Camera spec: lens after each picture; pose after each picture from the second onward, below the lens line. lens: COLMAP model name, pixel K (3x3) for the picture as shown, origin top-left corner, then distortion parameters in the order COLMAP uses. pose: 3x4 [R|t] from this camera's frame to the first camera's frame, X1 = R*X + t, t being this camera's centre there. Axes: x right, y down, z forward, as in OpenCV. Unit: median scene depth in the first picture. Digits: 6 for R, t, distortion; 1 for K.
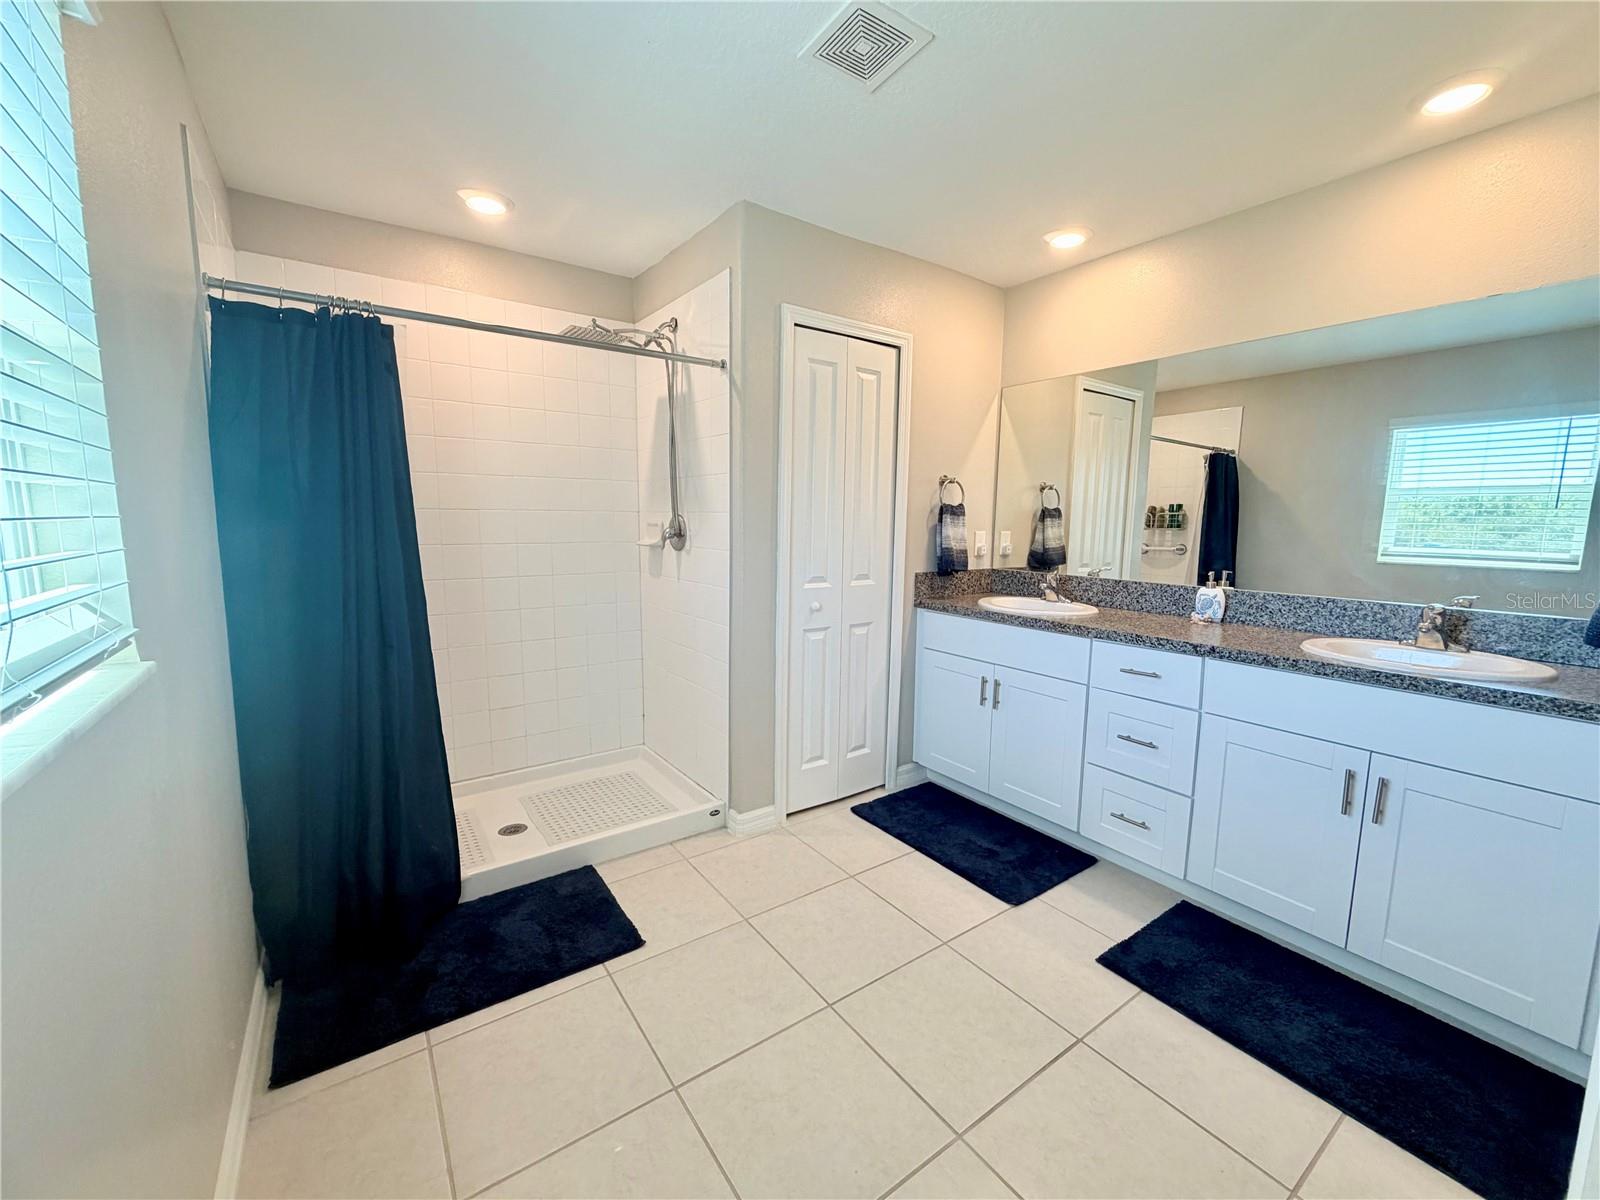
lens RADIAL K [[646.8, 0, 800.0], [0, 646.8, 600.0], [0, 0, 1]] dist [0.003199, 0.000268]
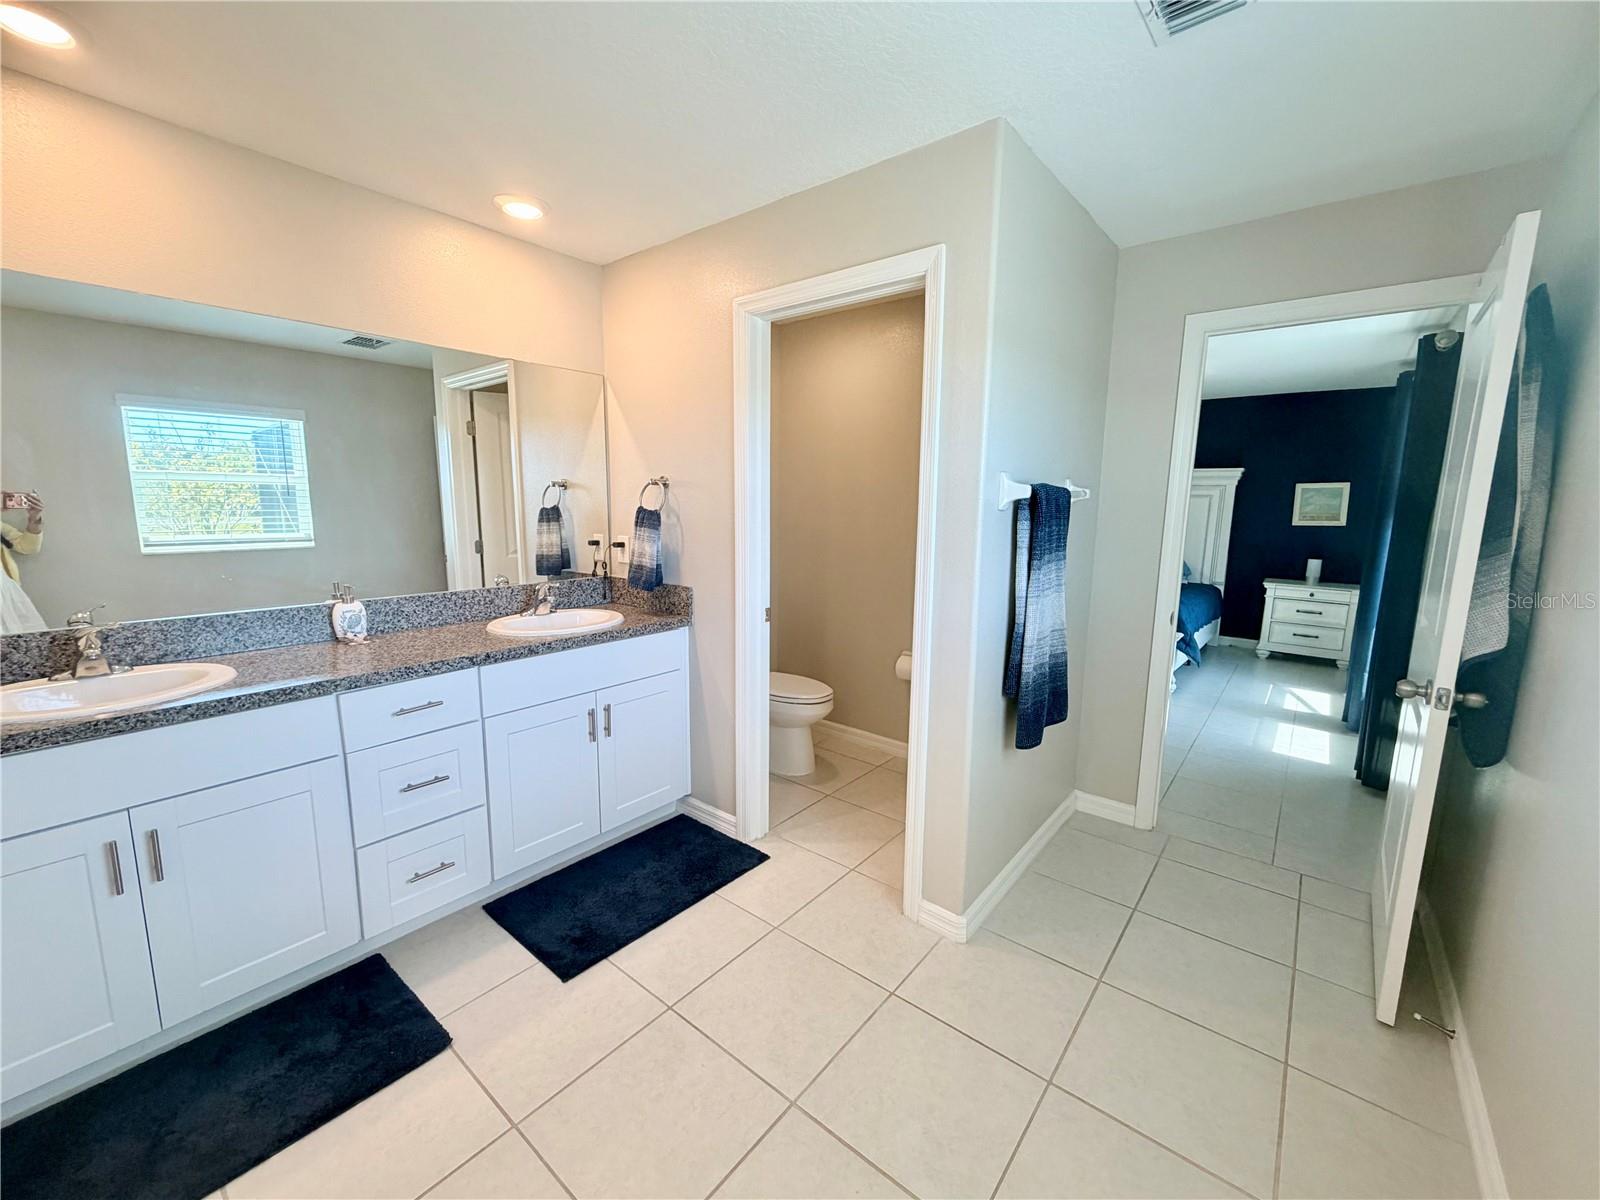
lens RADIAL K [[639.9, 0, 794.0], [0, 639.9, 597.7], [0, 0, 1]] dist [0.001295, 0.000155]
pose [[-0.259852, -0.159487, 0.952387, -0.404722], [0.108576, 0.975187, 0.192930, -0.143754], [-0.959525, 0.153539, -0.236087, 0.691850]]
